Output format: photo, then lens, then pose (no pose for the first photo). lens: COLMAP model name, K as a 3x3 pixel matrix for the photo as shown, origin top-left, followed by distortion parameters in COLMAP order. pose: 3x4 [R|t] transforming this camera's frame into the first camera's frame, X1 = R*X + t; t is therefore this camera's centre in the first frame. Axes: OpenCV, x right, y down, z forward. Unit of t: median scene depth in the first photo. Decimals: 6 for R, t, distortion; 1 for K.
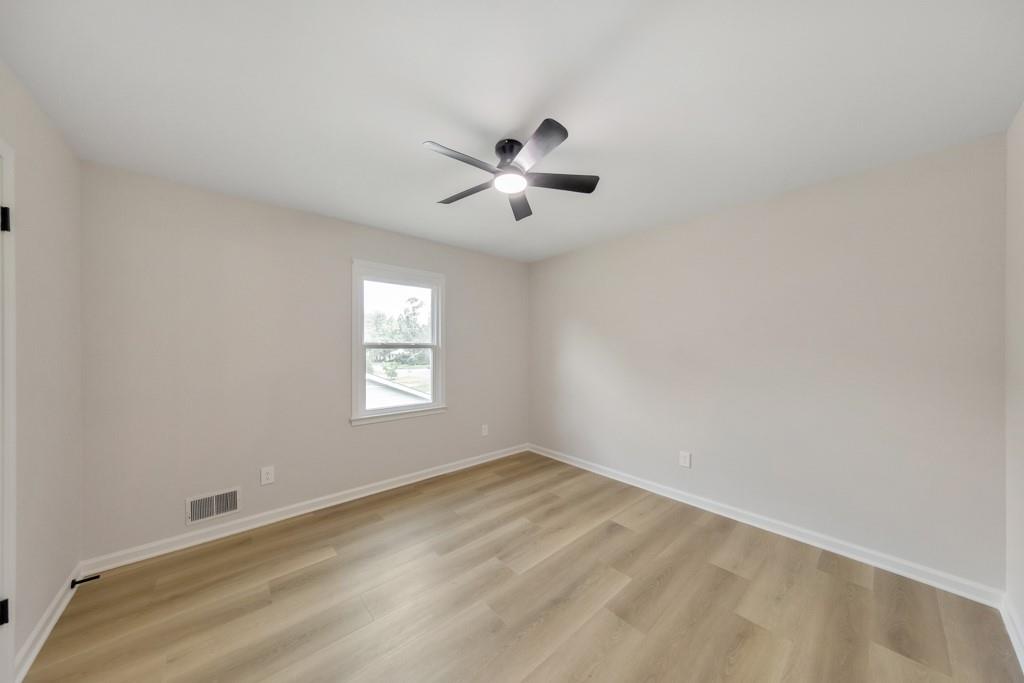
lens RADIAL K [[334.4, 0, 514.1], [0, 334.4, 349.3], [0, 0, 1]] dist [0.000724, 0.000087]
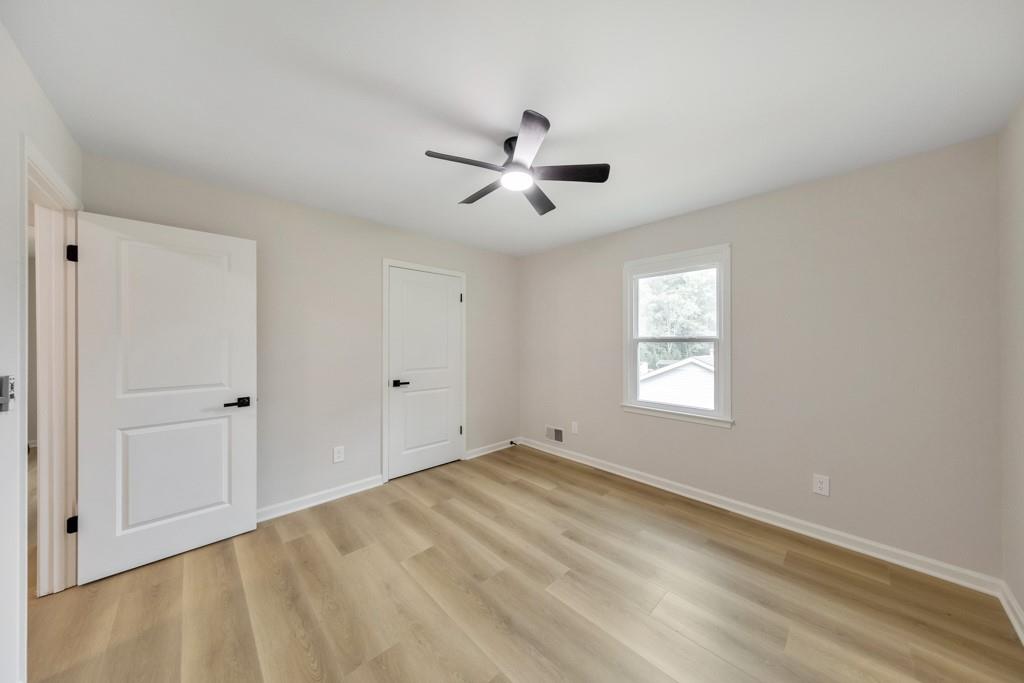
lens RADIAL K [[327.5, 0, 512.0], [0, 327.5, 341.5], [0, 0, 1]] dist [0.000098, 0.000011]
pose [[0.035886, 0.000585, -0.999356, 0.607180], [-0.007897, 0.999969, 0.000302, -0.001903], [0.999325, 0.007881, 0.035889, 0.583958]]
